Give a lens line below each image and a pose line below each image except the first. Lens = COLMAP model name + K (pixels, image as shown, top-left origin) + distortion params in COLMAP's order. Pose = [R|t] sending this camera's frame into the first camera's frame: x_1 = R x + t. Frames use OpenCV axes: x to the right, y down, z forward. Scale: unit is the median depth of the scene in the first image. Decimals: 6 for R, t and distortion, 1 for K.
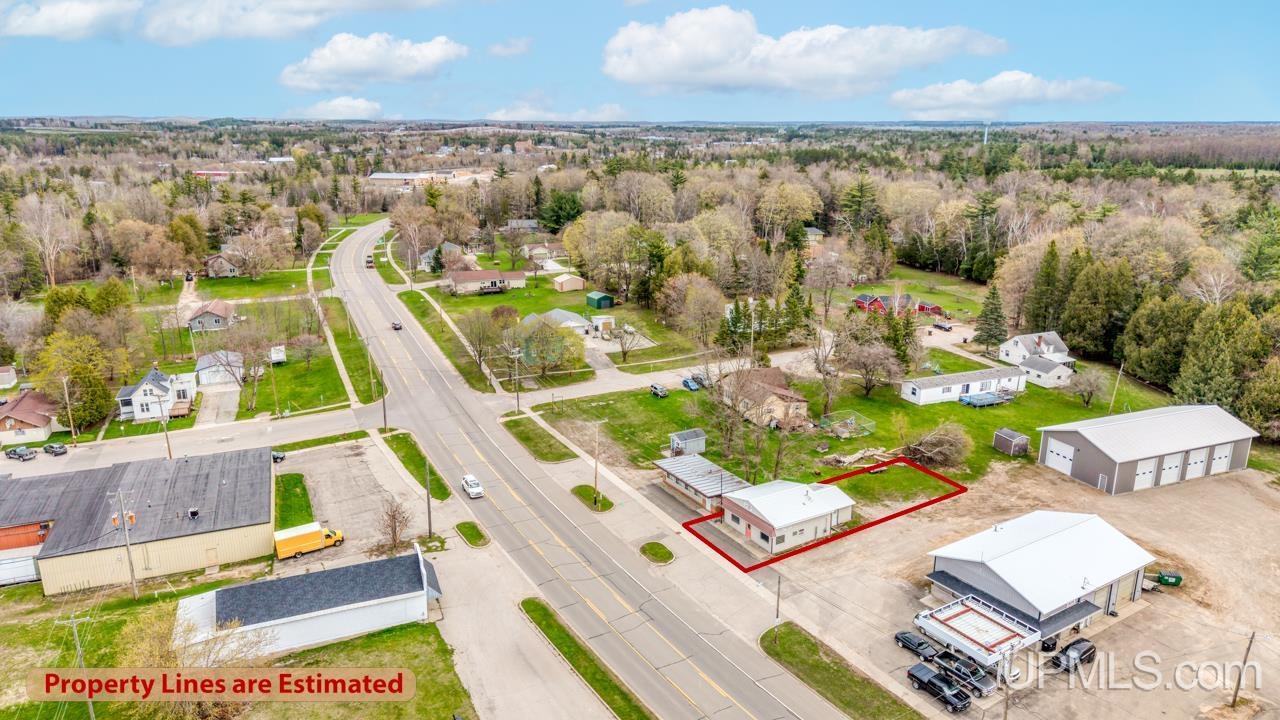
lens RADIAL K [[848.6, 0, 636.2], [0, 848.6, 357.5], [0, 0, 1]] dist [0.075218, -0.074942]
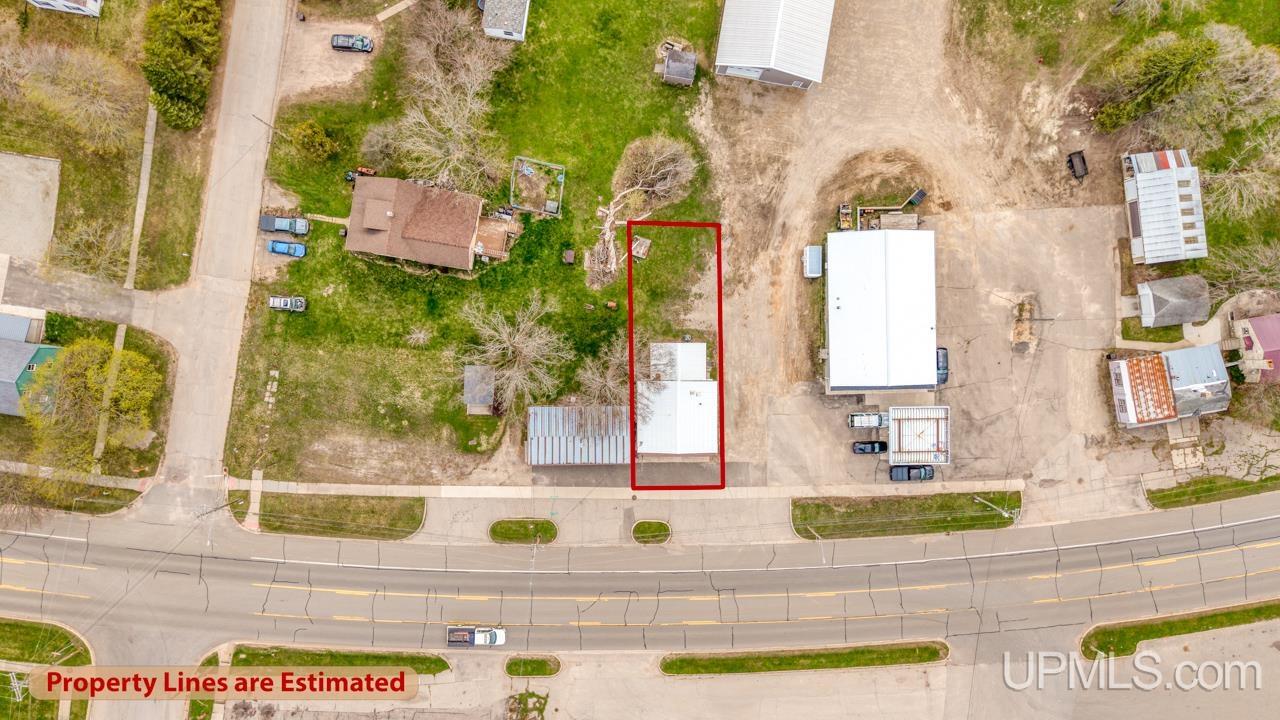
lens RADIAL K [[848.6, 0, 636.2], [0, 848.6, 357.5], [0, 0, 1]] dist [0.075218, -0.074942]
pose [[0.516474, -0.856293, 0.004109, 0.196447], [0.209222, 0.130843, 0.969075, -0.840154], [-0.830350, -0.499642, 0.246732, 0.816560]]
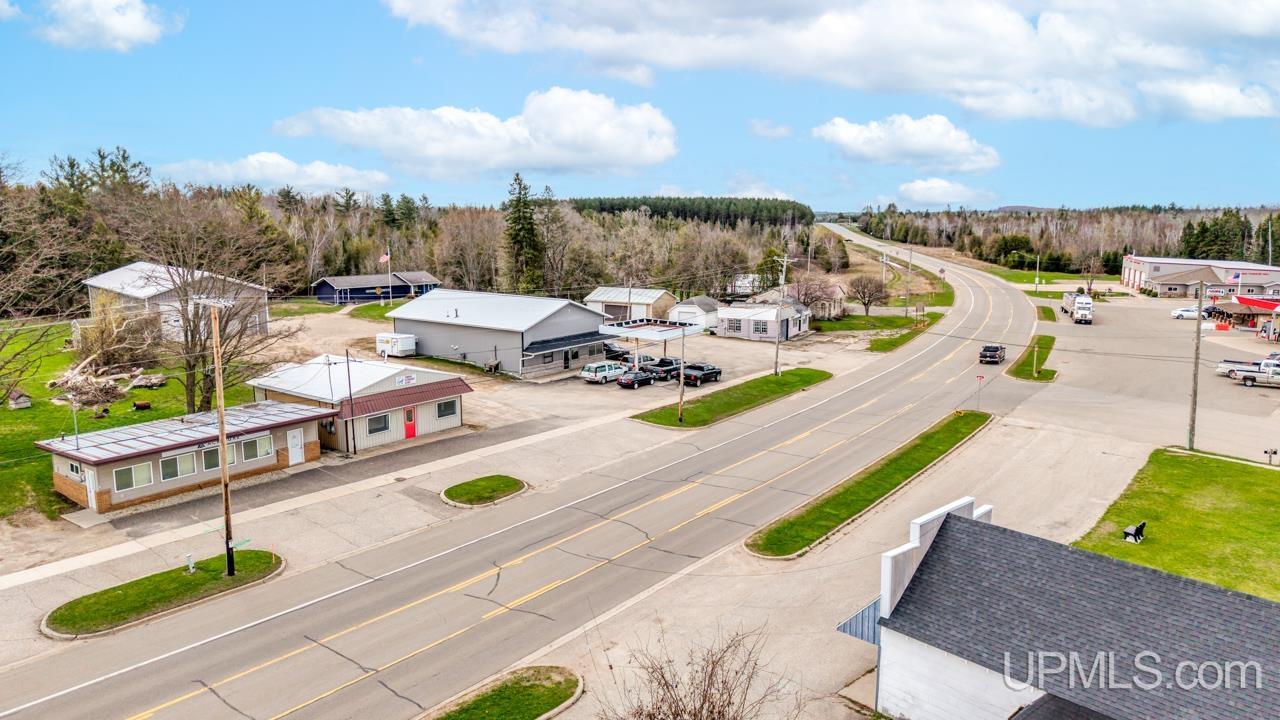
lens RADIAL K [[848.6, 0, 636.2], [0, 848.6, 357.5], [0, 0, 1]] dist [0.075218, -0.074942]
pose [[-0.360175, -0.154434, 0.920013, -0.417023], [0.255818, 0.932047, 0.256604, 0.055776], [-0.897124, 0.327778, -0.296193, 0.993164]]
